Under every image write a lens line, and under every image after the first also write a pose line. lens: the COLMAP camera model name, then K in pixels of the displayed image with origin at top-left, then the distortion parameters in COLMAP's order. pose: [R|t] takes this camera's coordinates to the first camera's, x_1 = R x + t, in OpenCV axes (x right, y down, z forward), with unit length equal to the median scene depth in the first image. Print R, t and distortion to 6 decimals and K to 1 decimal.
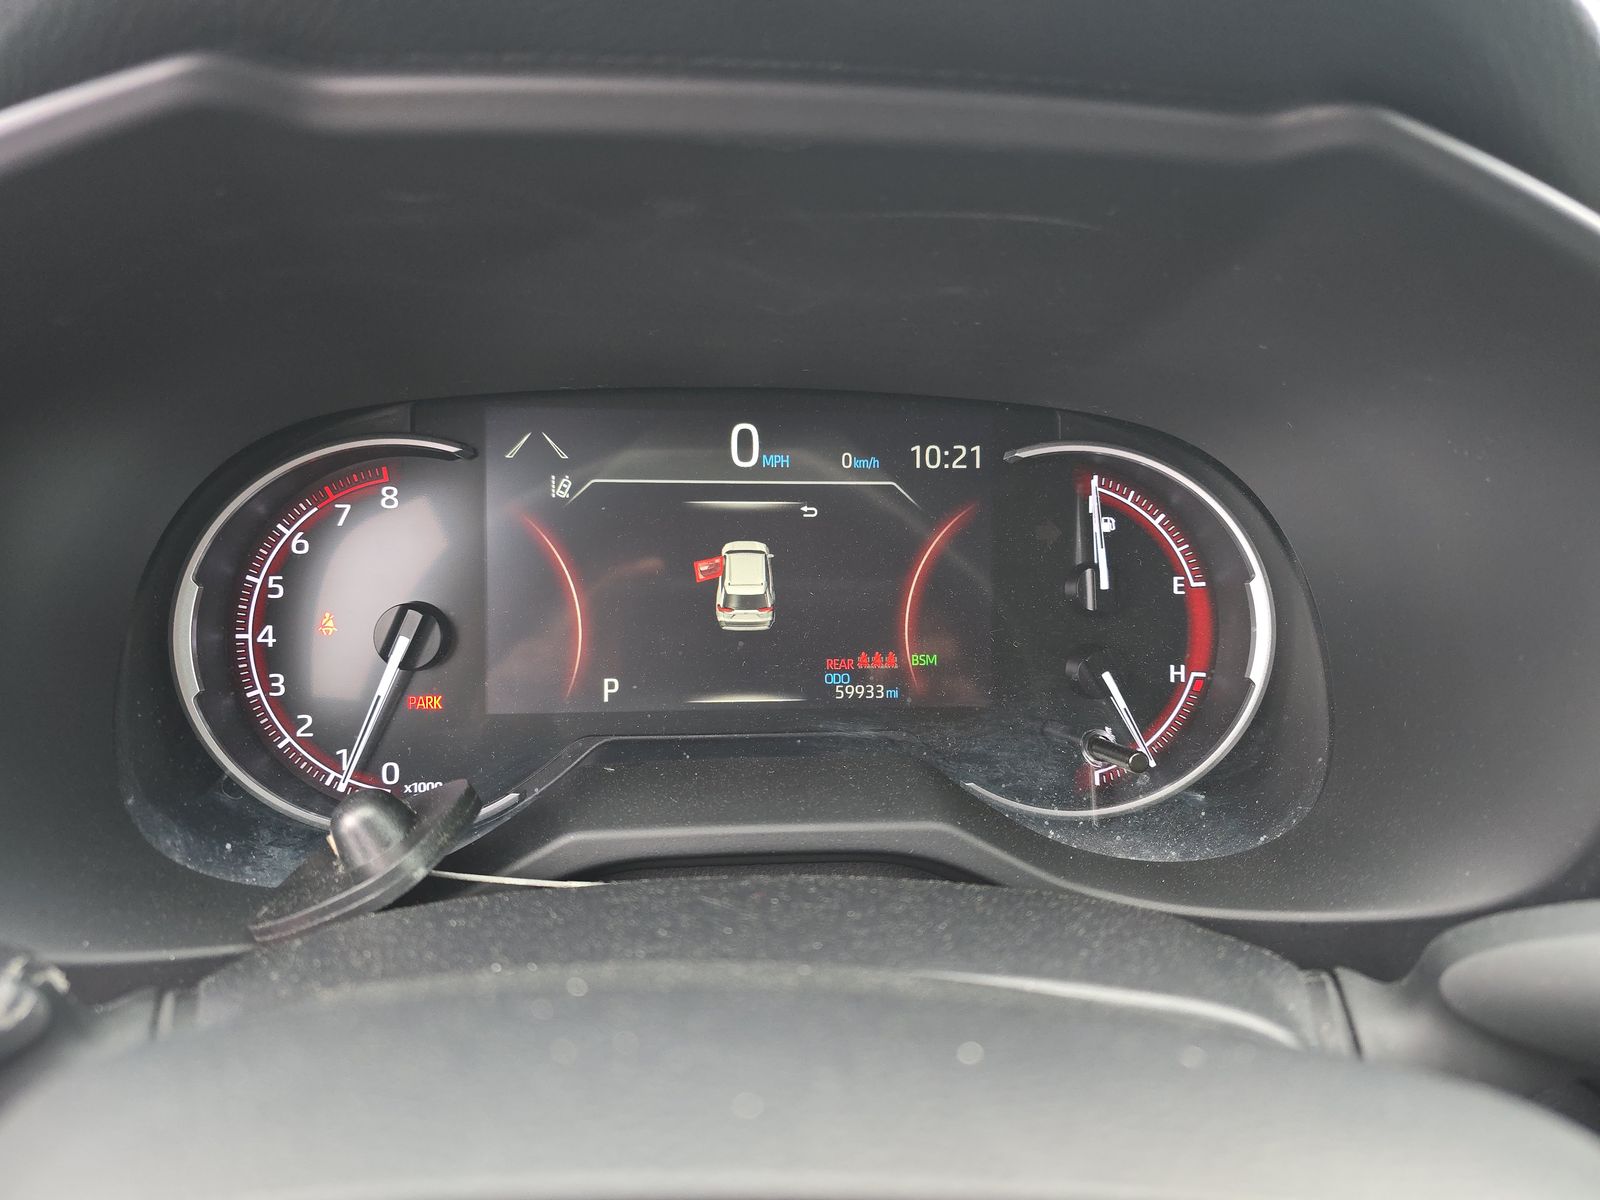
lens RADIAL K [[1076.2, 0, 796.8], [0, 1076.2, 605.1], [0, 0, 1]] dist [0.037896, -0.036721]
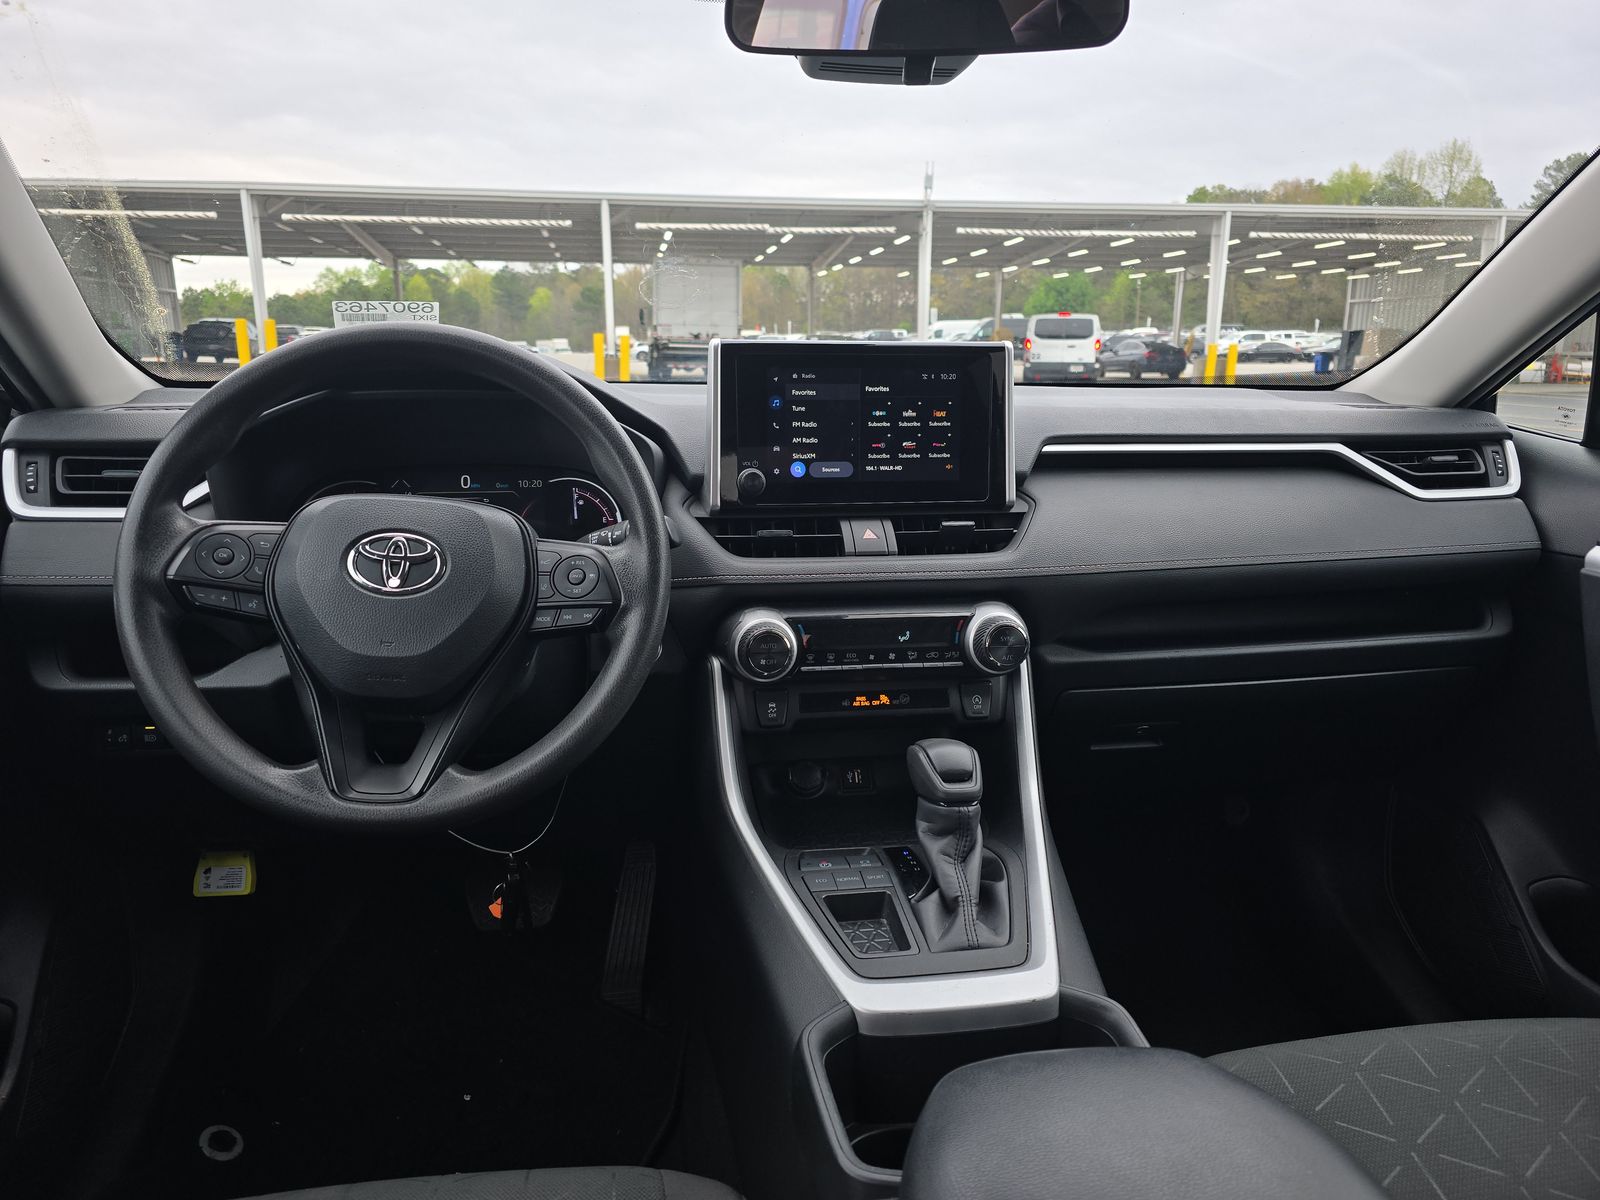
lens RADIAL K [[1066.7, 0, 800.6], [0, 1066.7, 616.1], [0, 0, 1]] dist [0.087872, -0.081404]
pose [[0.997413, -0.050074, 0.051580, 0.788930], [0.058755, 0.981250, -0.183567, 0.927793], [-0.041421, 0.186123, 0.981653, -2.227892]]
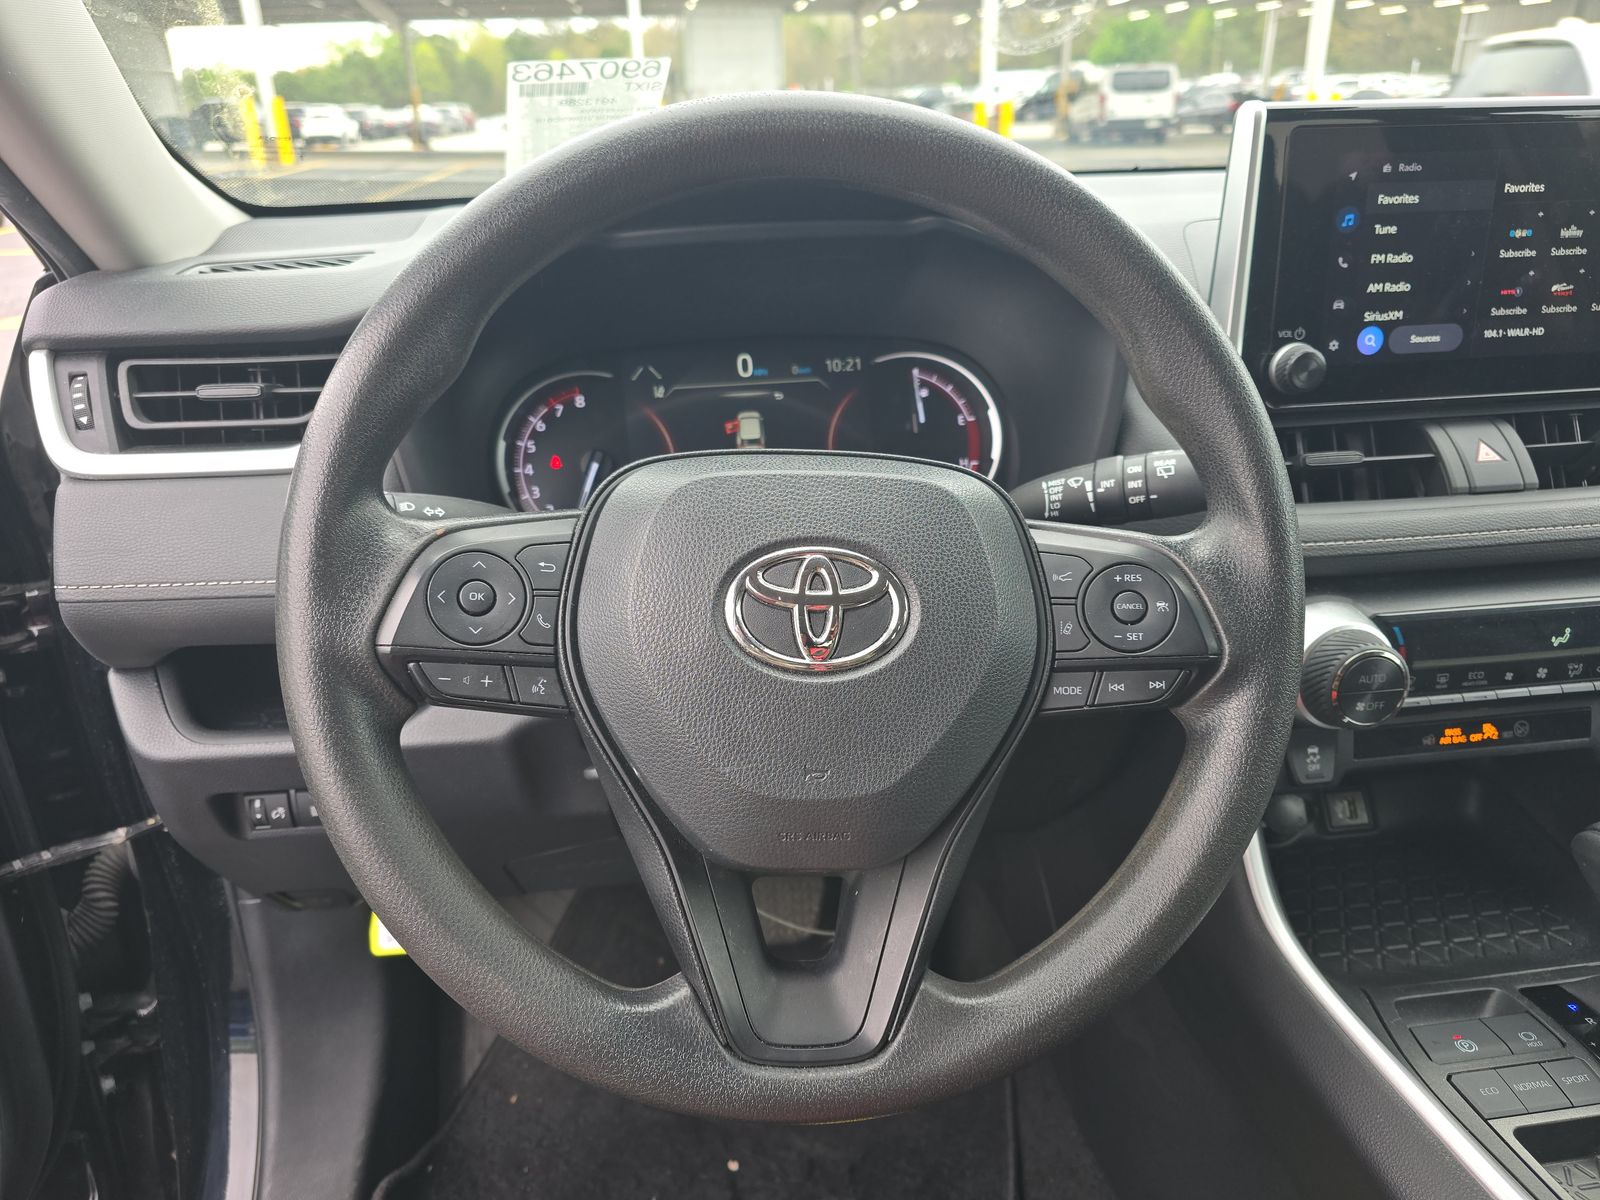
lens RADIAL K [[1076.2, 0, 796.8], [0, 1076.2, 605.1], [0, 0, 1]] dist [0.037896, -0.036721]
pose [[0.997126, -0.075554, 0.005623, 0.004606], [0.075580, 0.997129, -0.004638, 0.327014], [-0.005256, 0.005050, 0.999973, -1.070173]]
